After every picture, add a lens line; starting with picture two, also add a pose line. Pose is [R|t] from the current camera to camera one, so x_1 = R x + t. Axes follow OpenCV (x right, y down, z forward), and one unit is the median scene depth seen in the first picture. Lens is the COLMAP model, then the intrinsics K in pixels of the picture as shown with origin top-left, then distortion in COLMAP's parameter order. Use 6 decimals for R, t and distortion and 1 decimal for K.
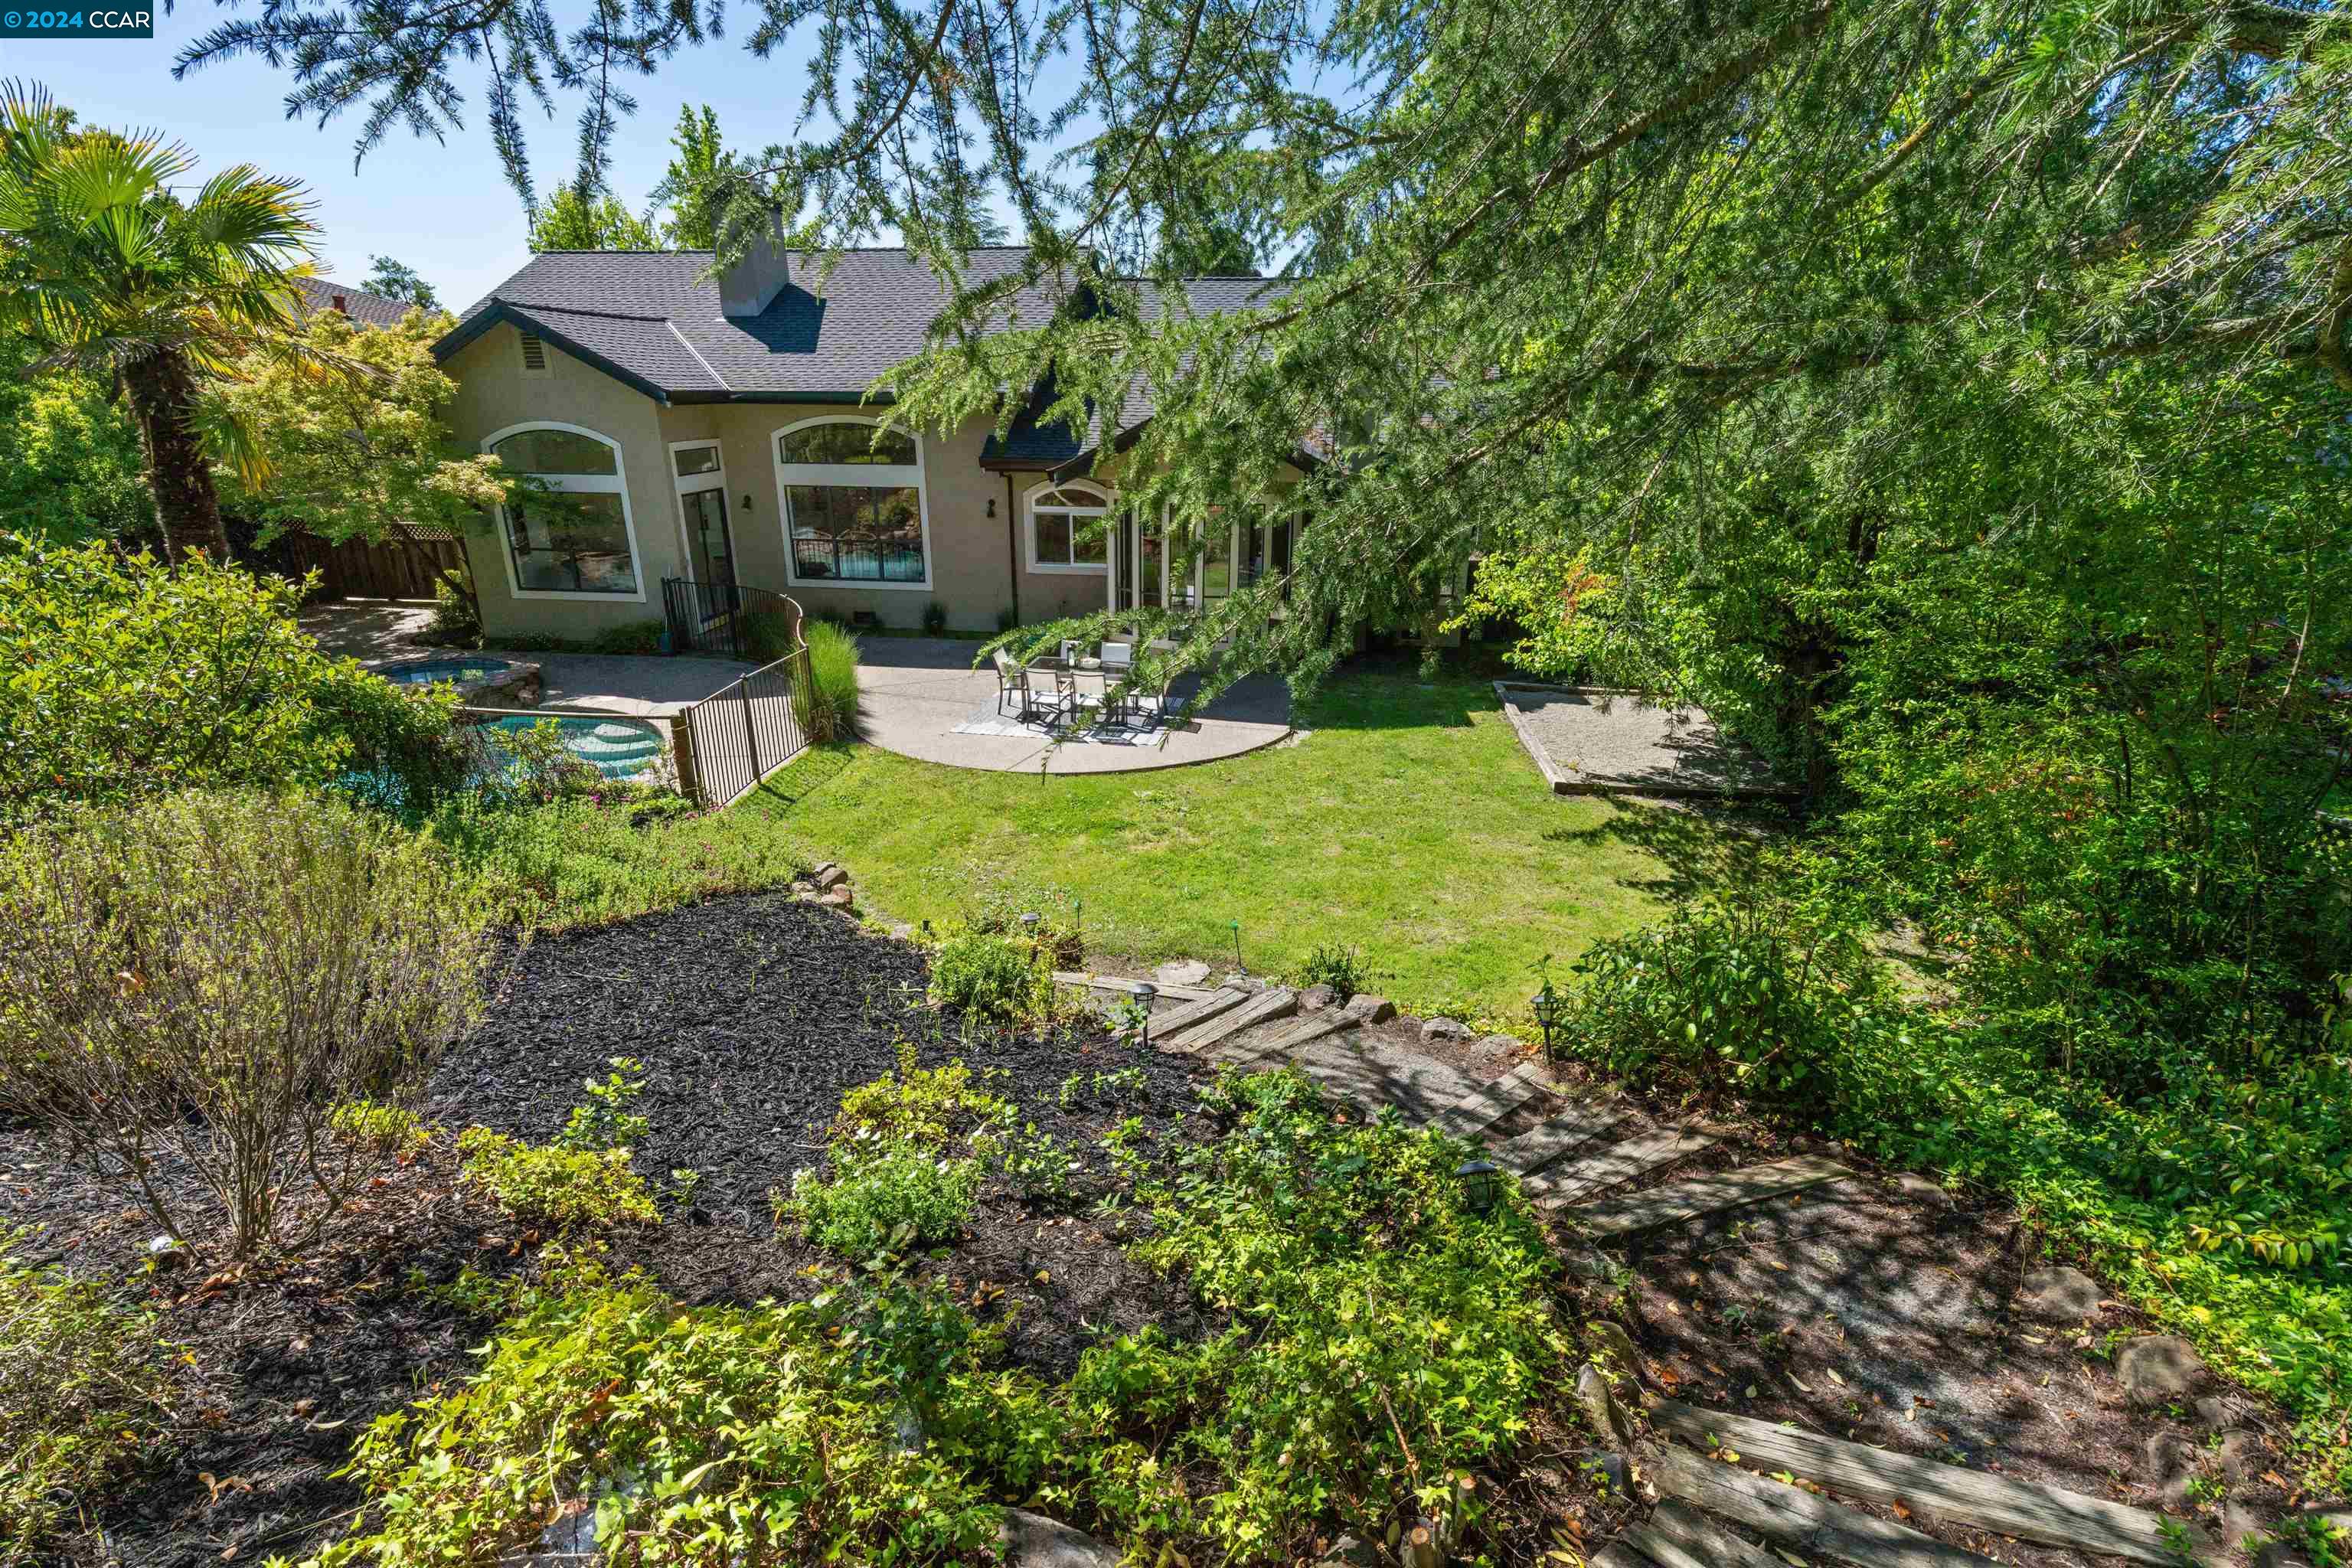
lens RADIAL K [[1048.9, 0, 1168.4], [0, 1048.9, 763.7], [0, 0, 1]] dist [-0.002004, -0.000663]
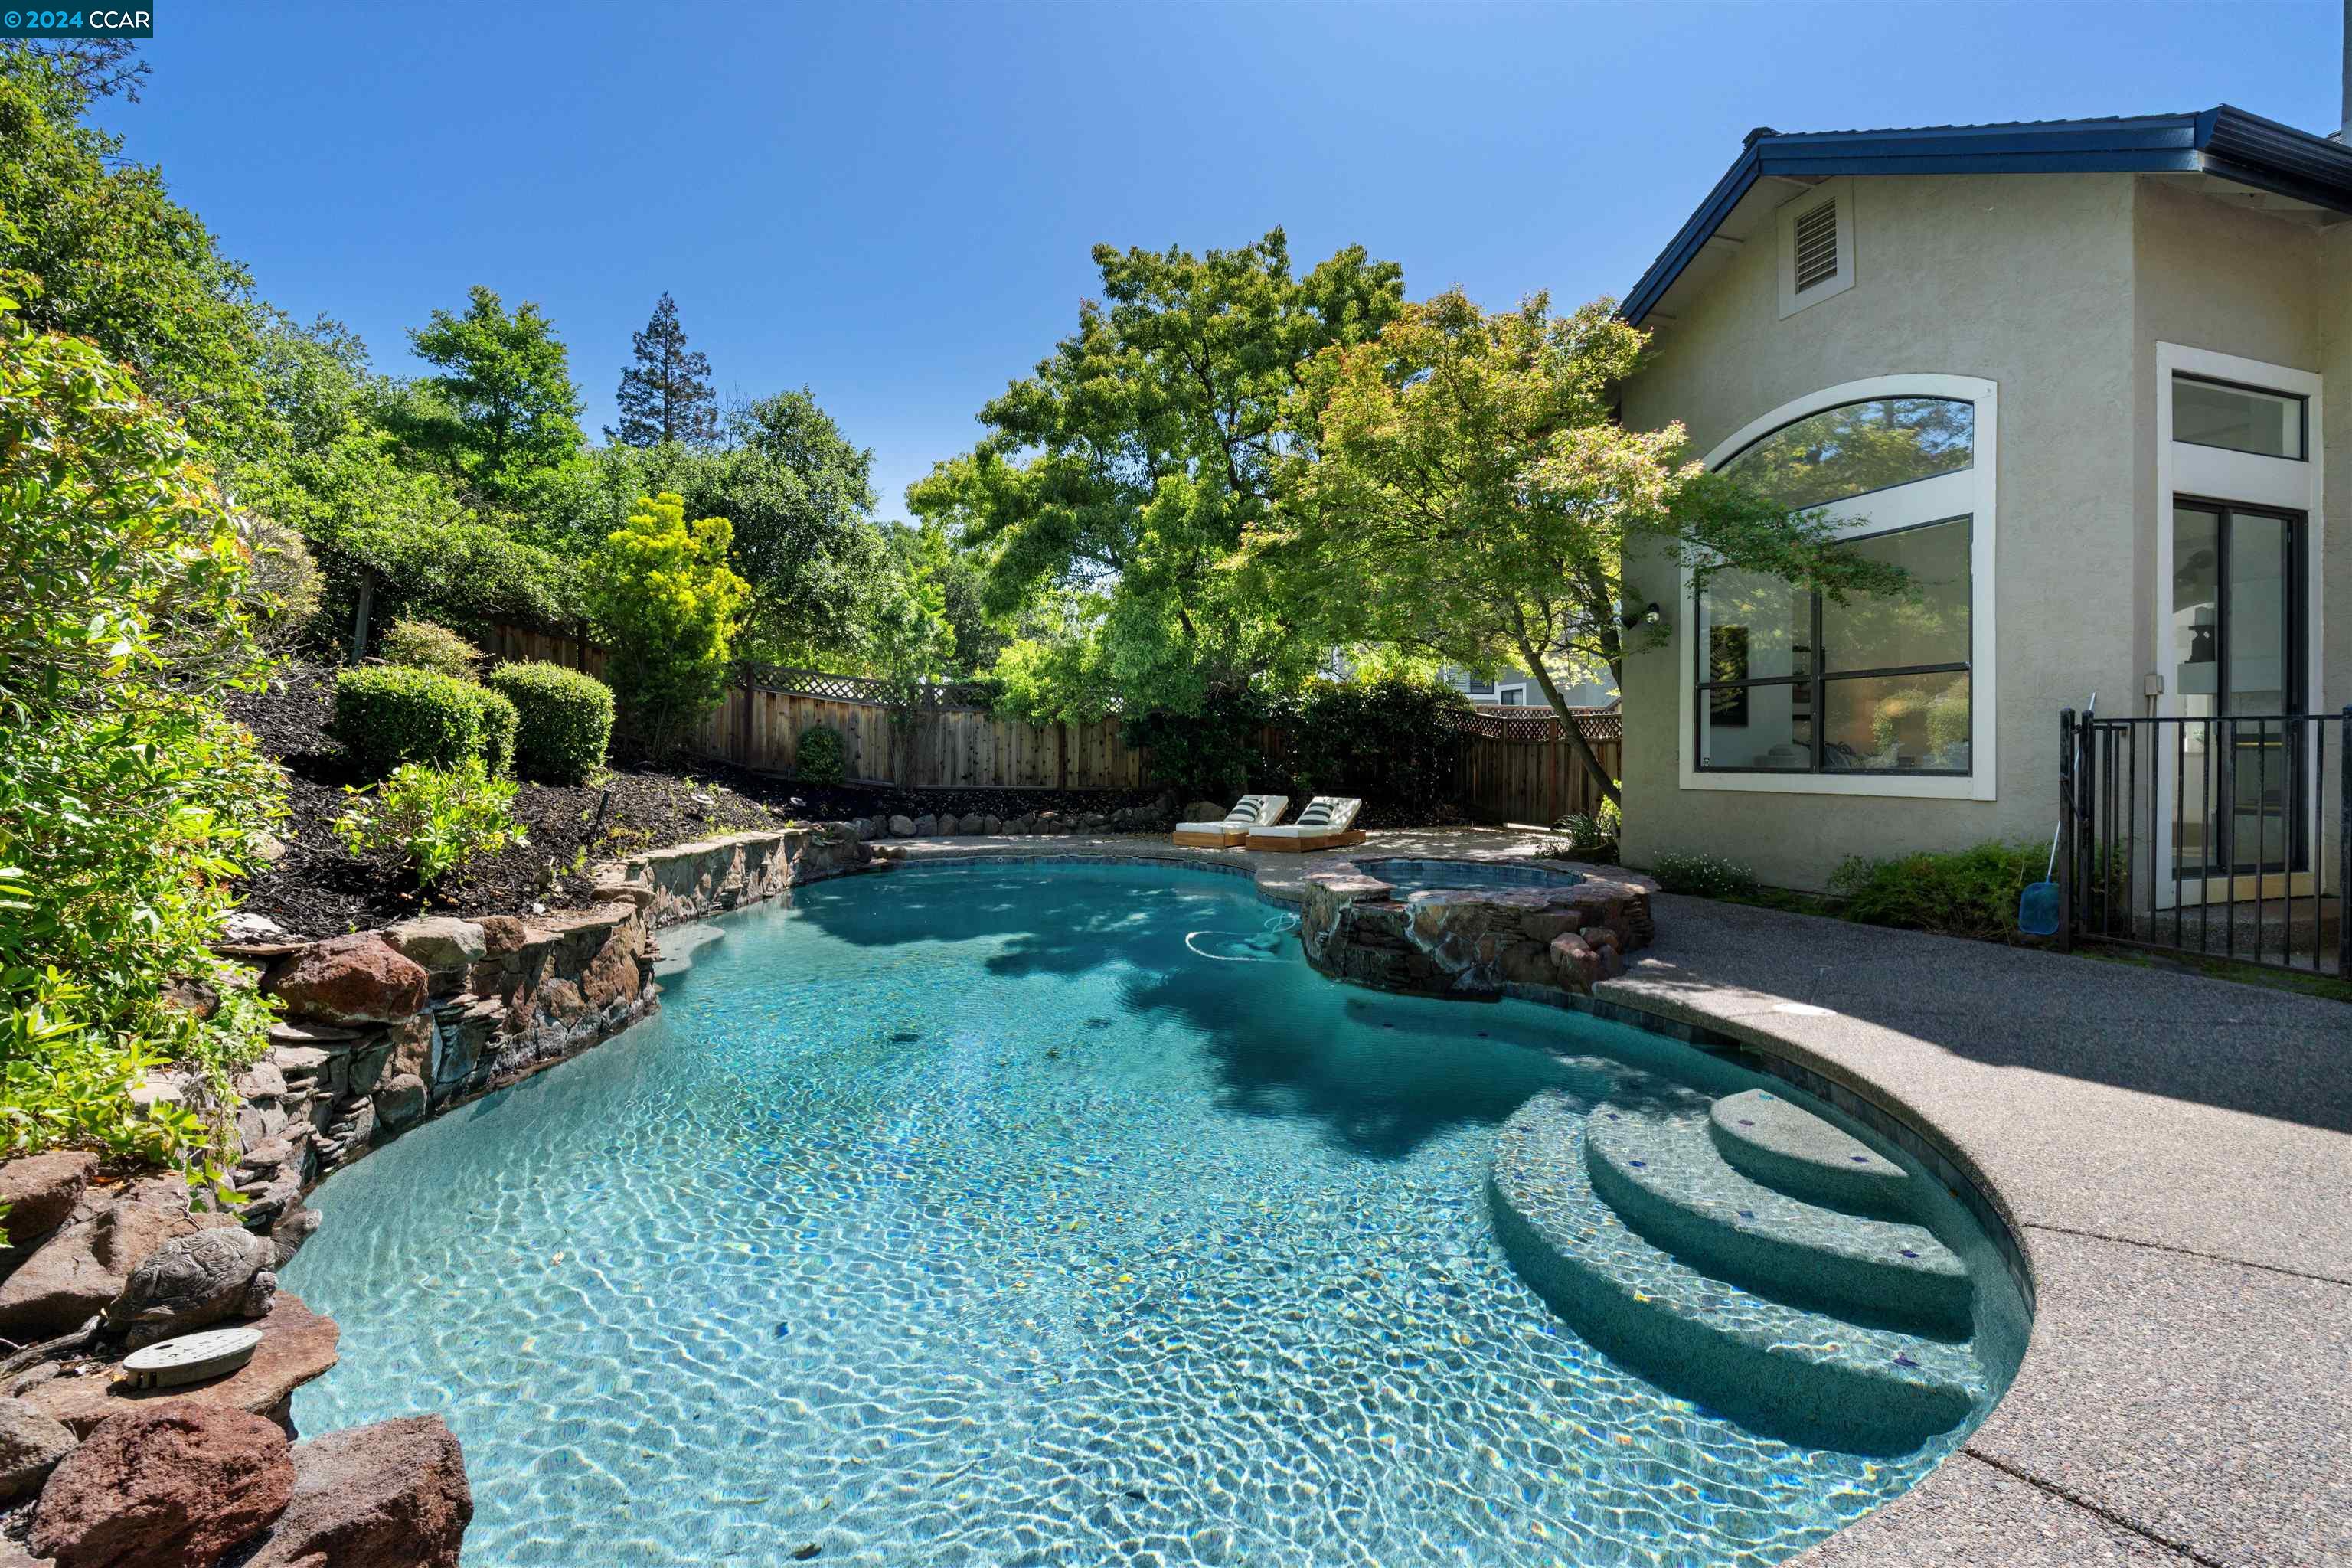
lens RADIAL K [[1048.9, 0, 1168.4], [0, 1048.9, 763.7], [0, 0, 1]] dist [-0.002004, -0.000663]
pose [[0.442115, -0.001989, -0.896956, -0.312098], [-0.297884, 0.942915, -0.148920, -0.027406], [0.846049, 0.333029, 0.416284, 0.627652]]
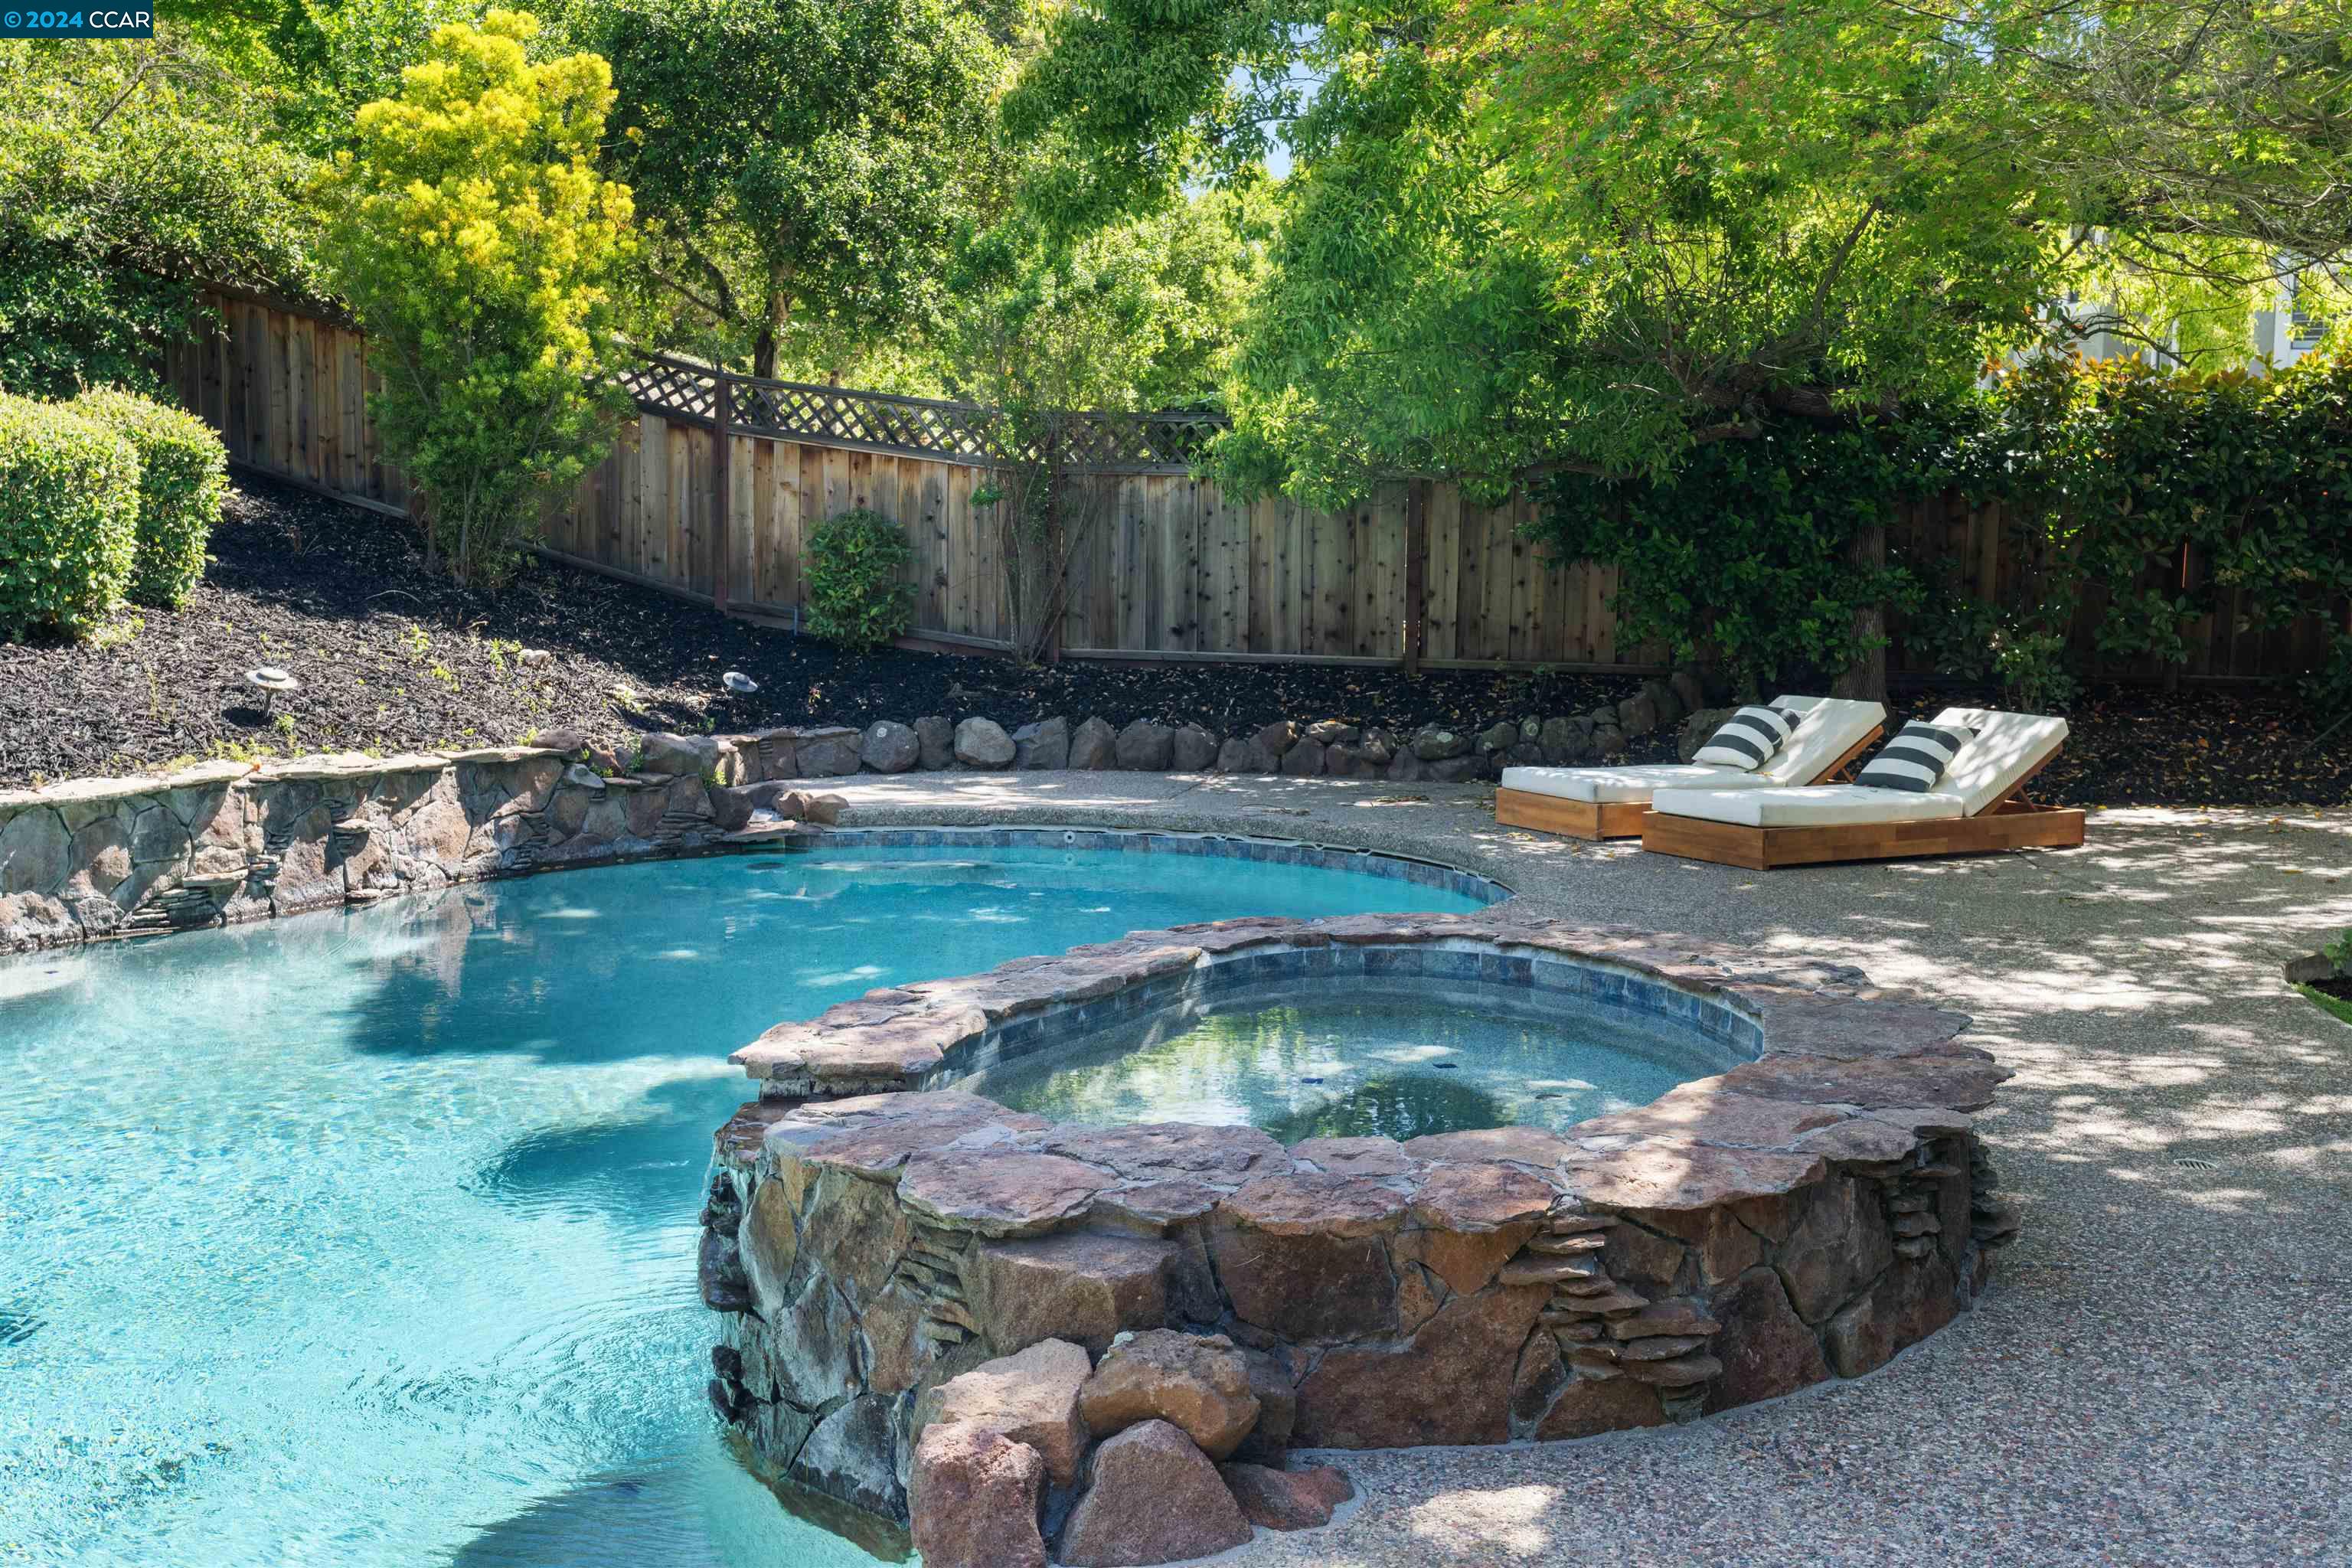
lens RADIAL K [[2255.4, 0, 1174.7], [0, 2255.4, 788.6], [0, 0, 1]] dist [0.004462, 0.013123]
pose [[-0.020321, 0.089089, -0.995816, -0.375689], [-0.340393, 0.935901, 0.090675, -0.117803], [0.940064, 0.340812, 0.011307, 0.864874]]
